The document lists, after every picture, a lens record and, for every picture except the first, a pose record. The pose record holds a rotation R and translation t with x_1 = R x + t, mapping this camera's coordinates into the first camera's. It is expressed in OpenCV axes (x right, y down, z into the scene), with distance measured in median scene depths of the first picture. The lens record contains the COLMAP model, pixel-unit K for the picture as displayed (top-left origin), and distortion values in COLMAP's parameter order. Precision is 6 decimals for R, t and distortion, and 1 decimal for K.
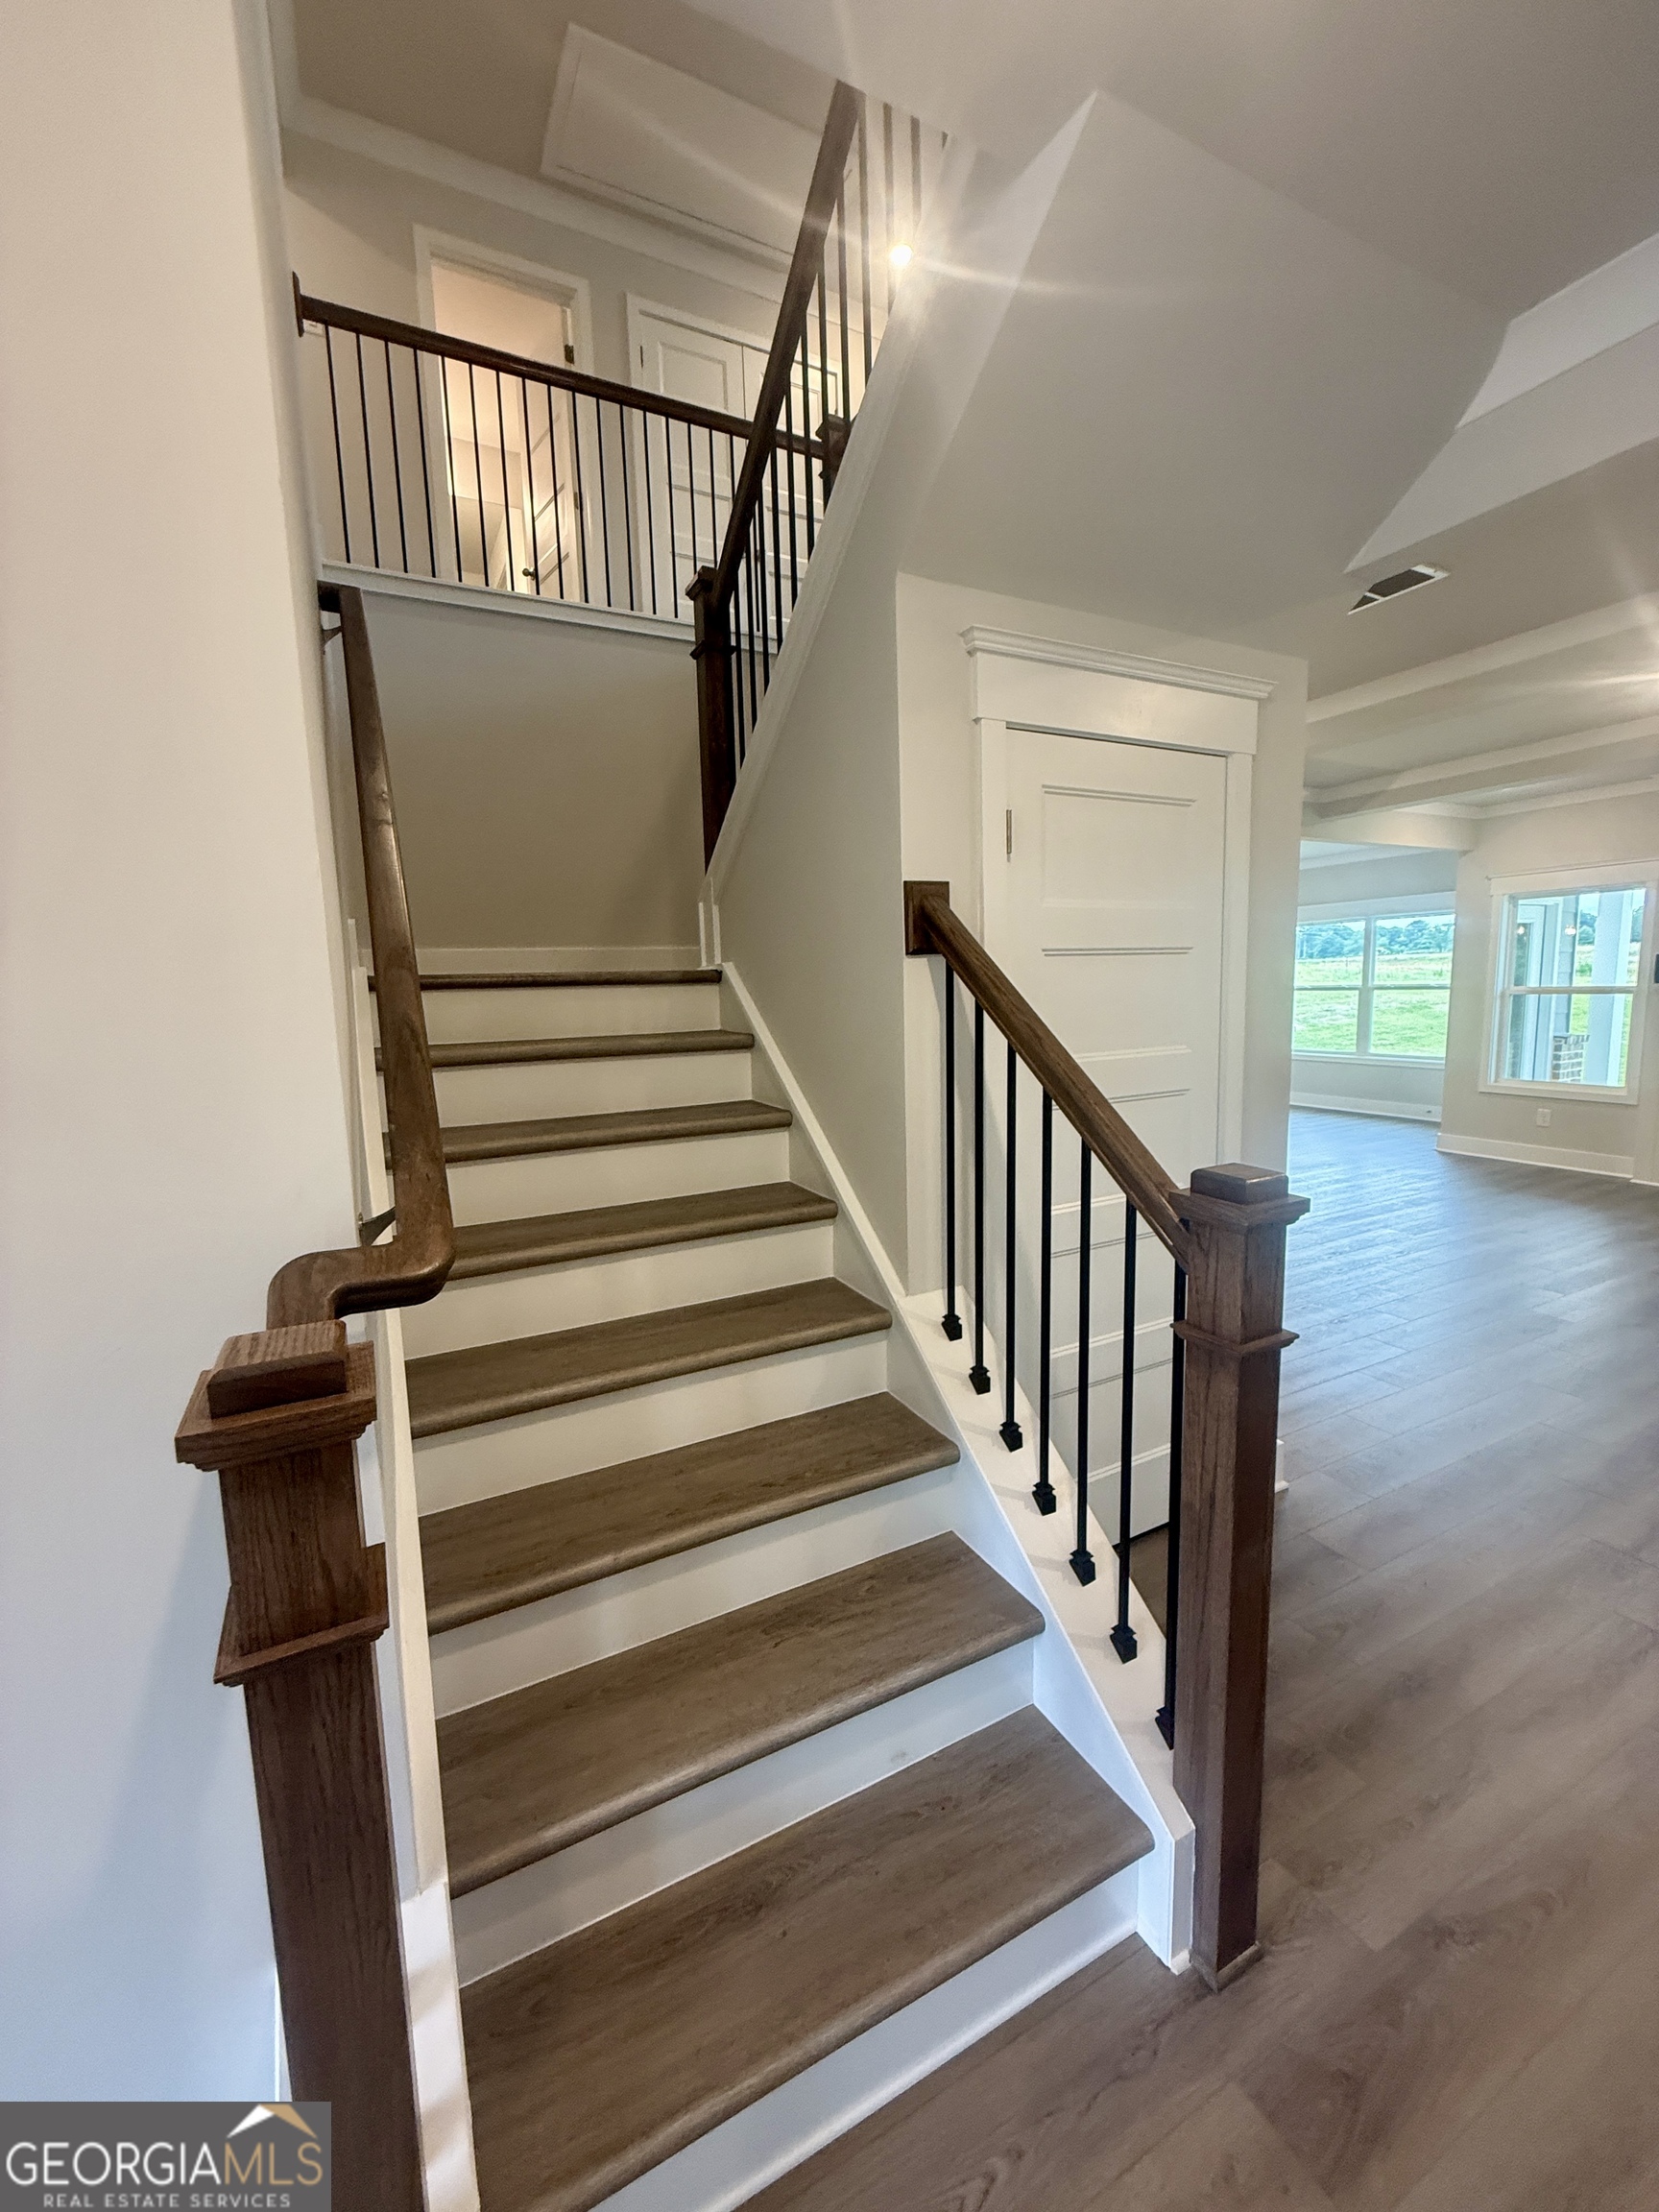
lens RADIAL K [[882.9, 0, 829.0], [0, 882.9, 1098.0], [0, 0, 1]] dist [0.002142, -0.000117]
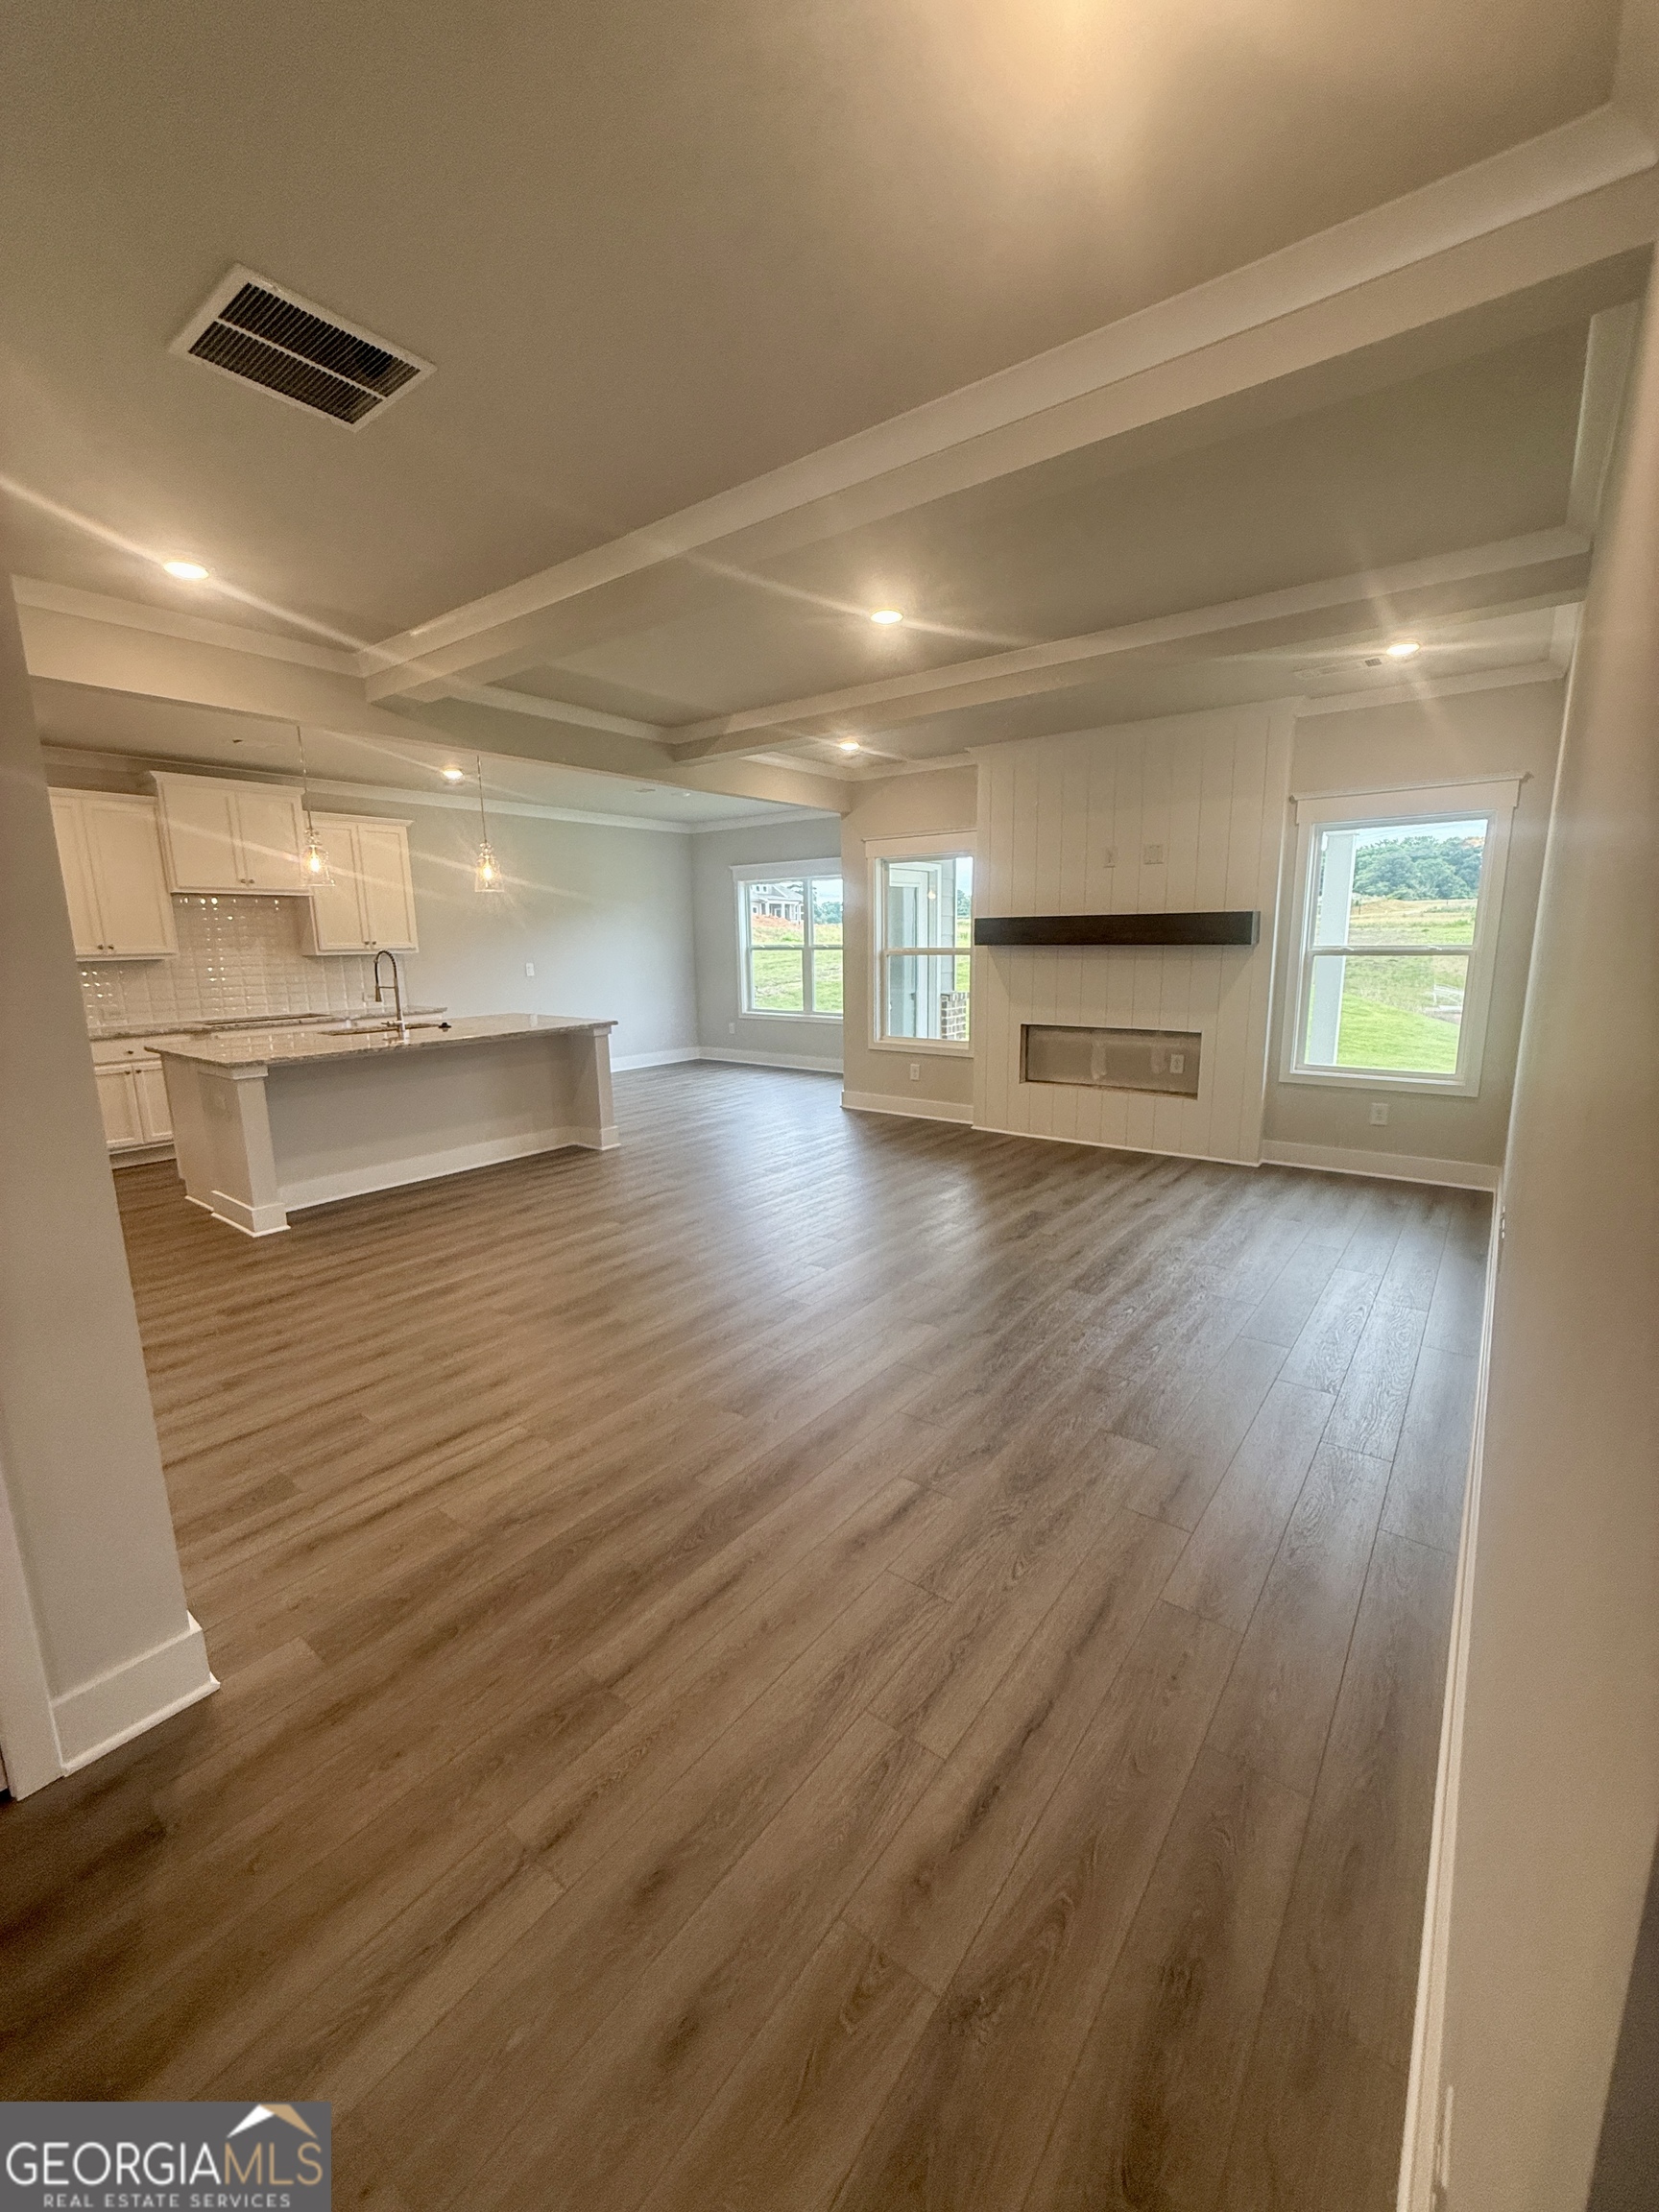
lens RADIAL K [[882.9, 0, 829.0], [0, 882.9, 1098.0], [0, 0, 1]] dist [0.002142, -0.000117]
pose [[0.906067, -0.063149, 0.418395, 0.250086], [0.043540, 0.997466, 0.056259, -0.010023], [-0.420887, -0.032758, 0.906521, 0.075666]]
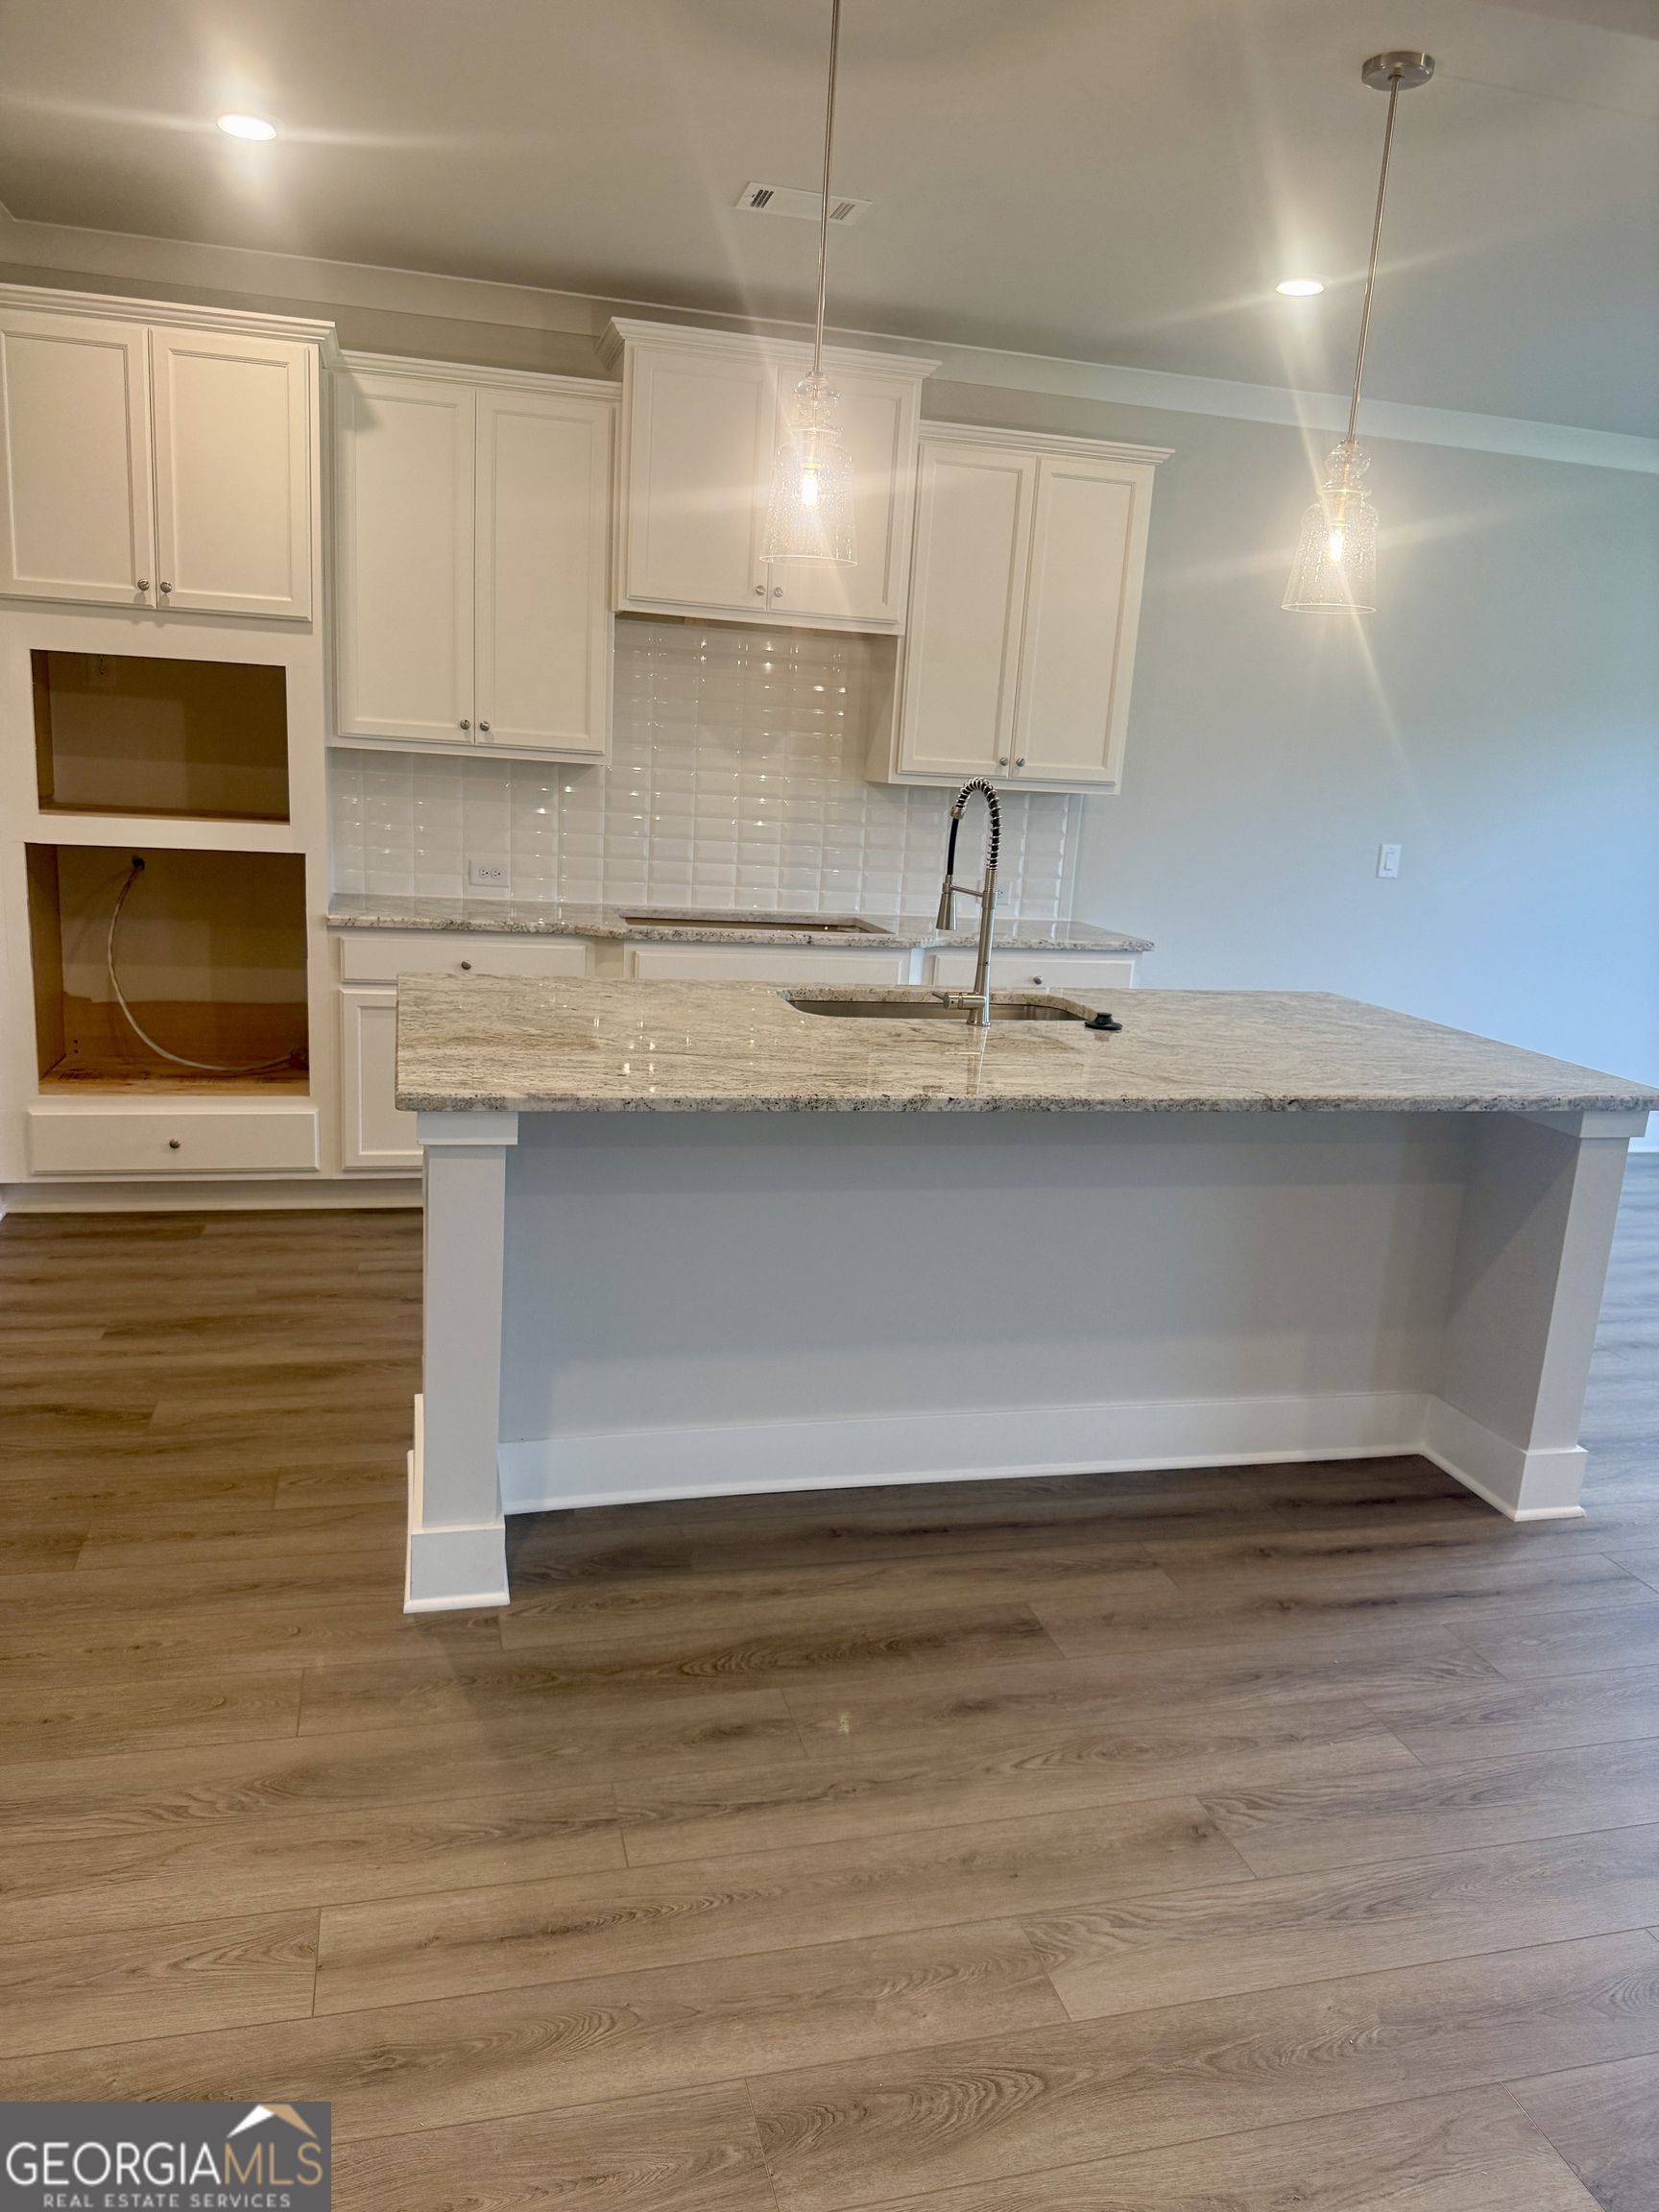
lens RADIAL K [[1565.1, 0, 829.5], [0, 1565.1, 1106.0], [0, 0, 1]] dist [0.071608, -0.092746]
pose [[0.971894, 0.133101, -0.194181, 0.287952], [-0.114806, 0.988070, 0.102652, -0.059864], [0.205527, -0.077474, 0.975580, 0.476300]]
